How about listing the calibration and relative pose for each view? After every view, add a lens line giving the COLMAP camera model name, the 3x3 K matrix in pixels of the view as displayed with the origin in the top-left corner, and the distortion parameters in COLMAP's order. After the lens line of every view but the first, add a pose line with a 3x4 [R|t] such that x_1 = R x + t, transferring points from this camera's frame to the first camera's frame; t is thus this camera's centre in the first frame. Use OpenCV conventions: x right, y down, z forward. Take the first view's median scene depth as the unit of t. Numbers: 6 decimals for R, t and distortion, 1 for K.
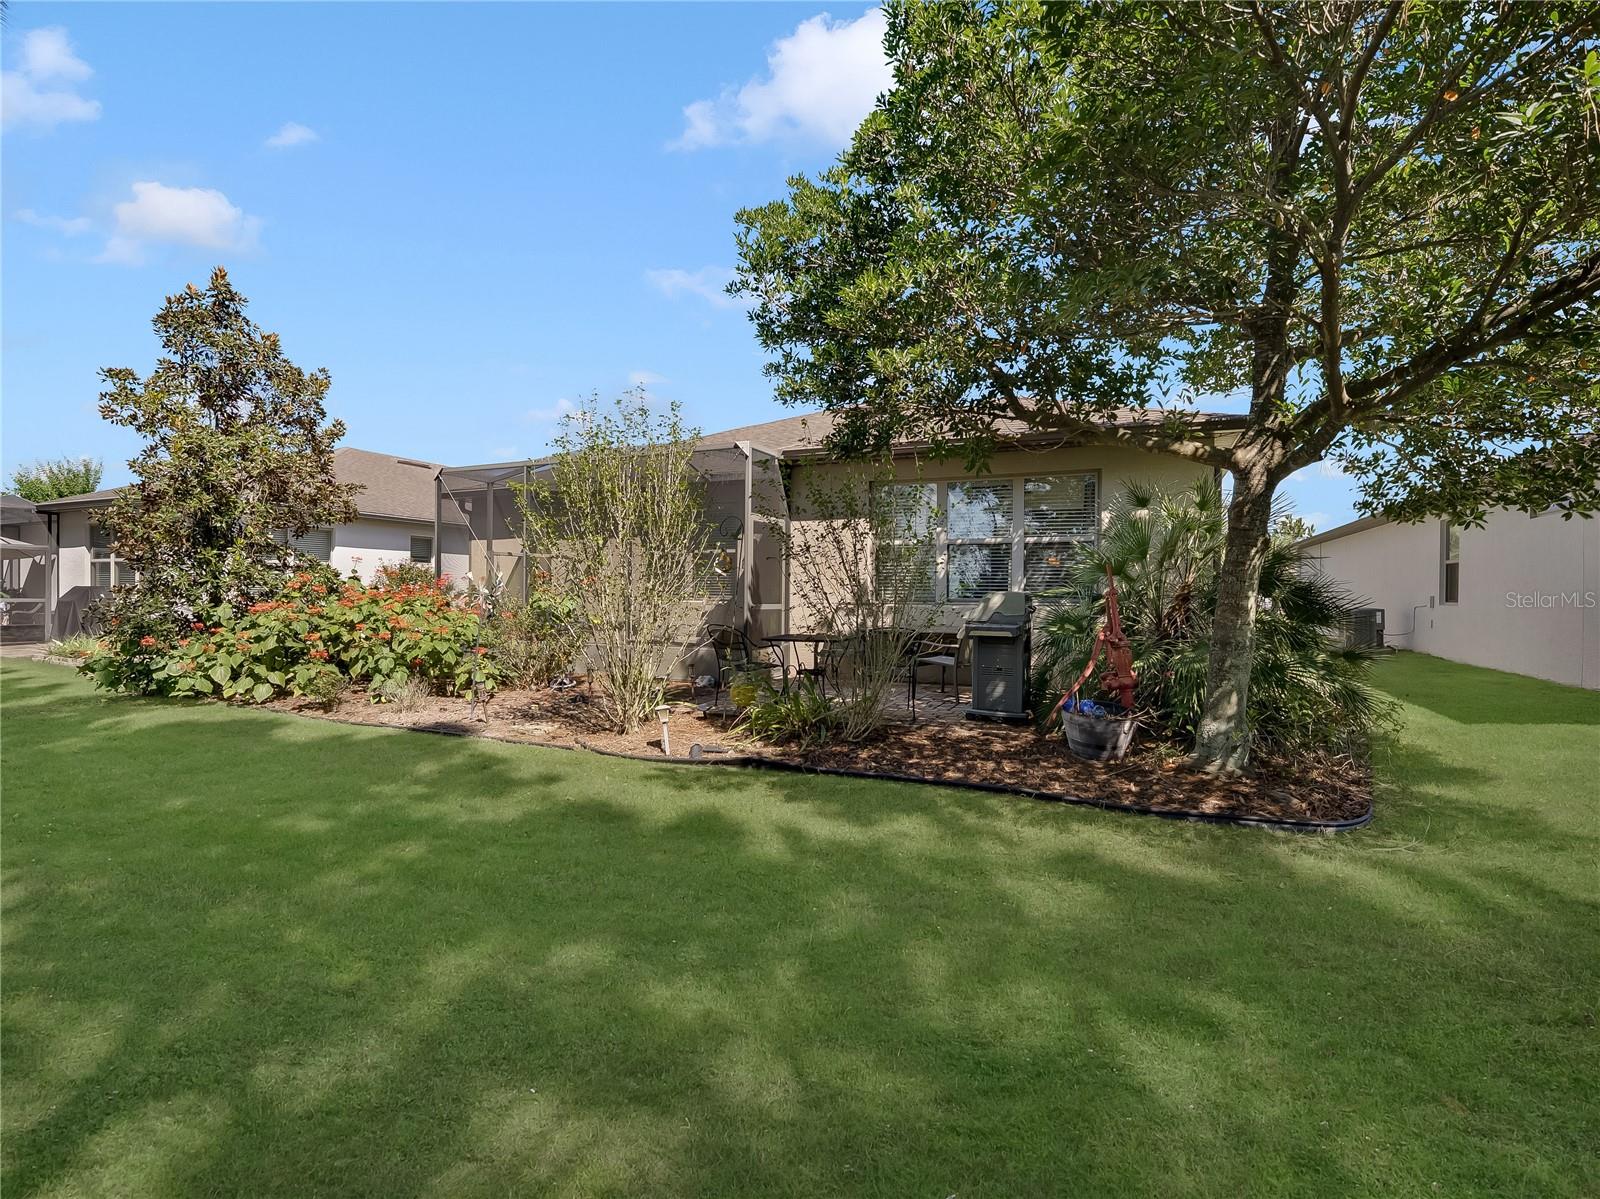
lens RADIAL K [[756.9, 0, 810.1], [0, 756.9, 593.9], [0, 0, 1]] dist [-0.020831, 0.002143]
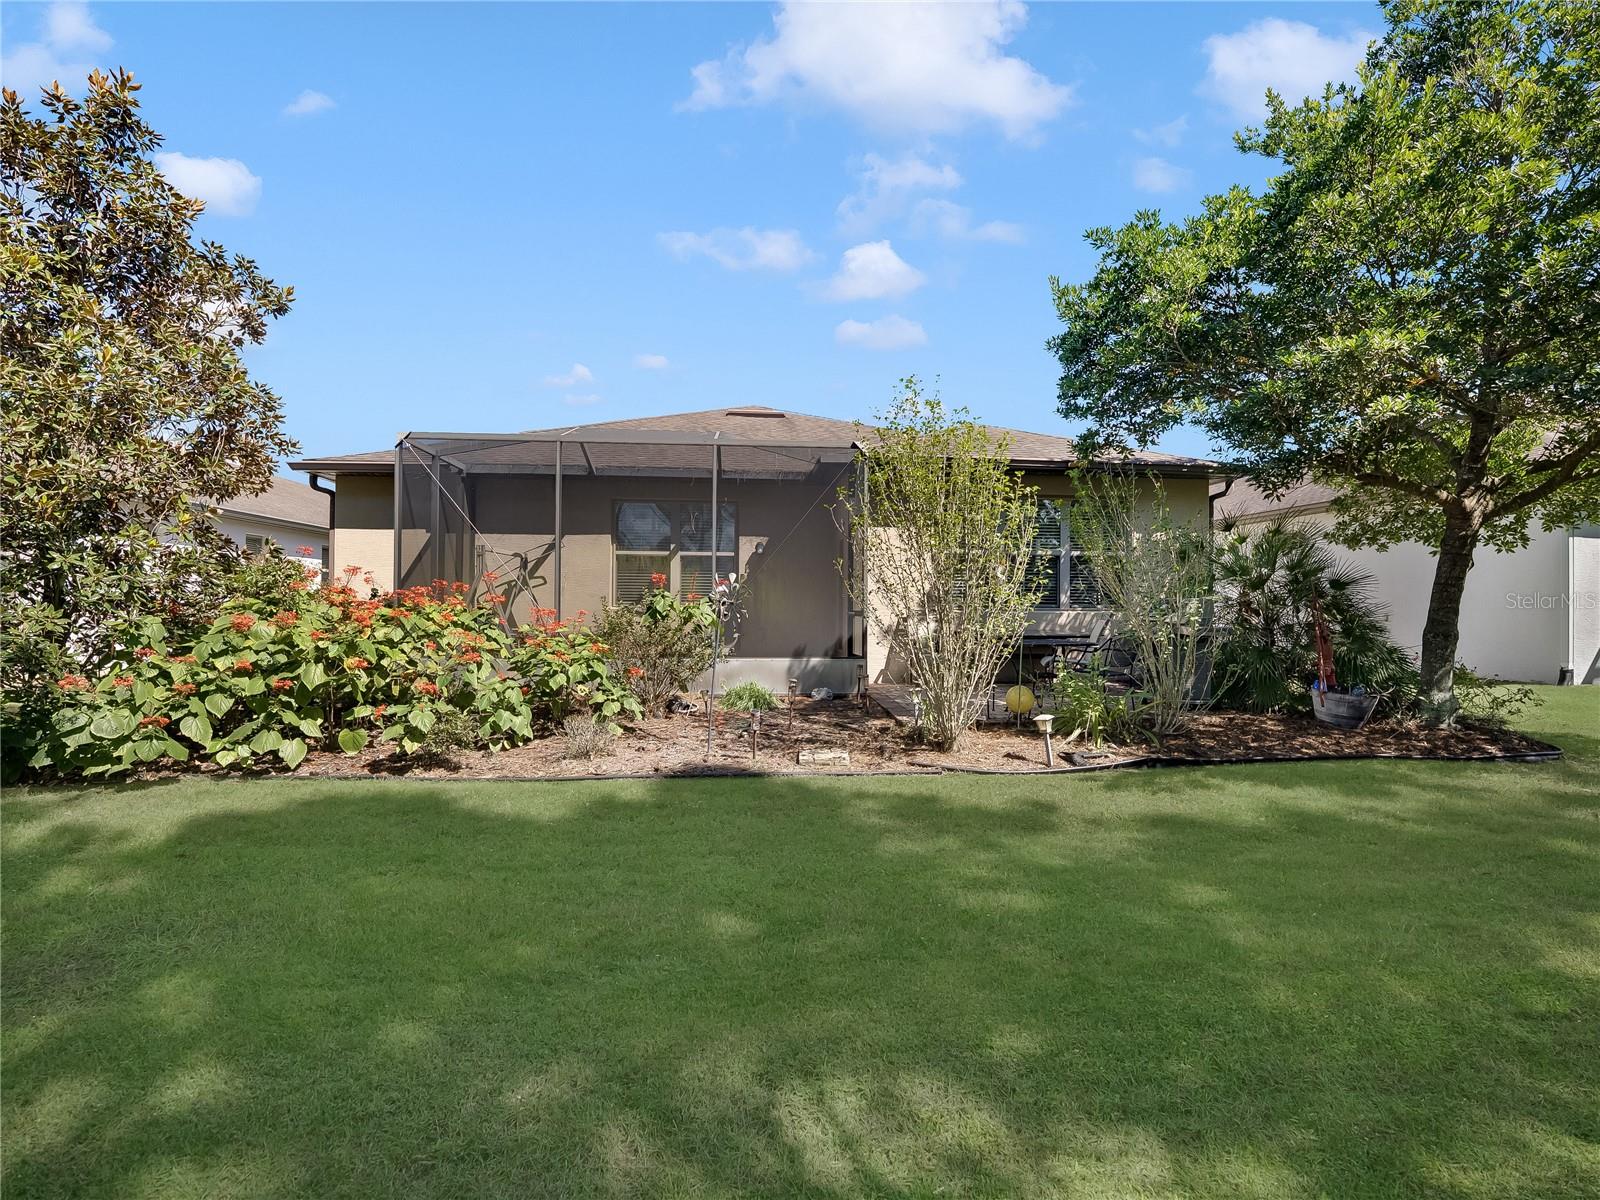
lens RADIAL K [[756.9, 0, 810.1], [0, 756.9, 594.4], [0, 0, 1]] dist [-0.020831, 0.002143]
pose [[0.873917, 0.002612, 0.486069, -0.650398], [0.000706, 0.999978, -0.006642, -0.001462], [-0.486075, 0.006148, 0.873895, 0.203715]]
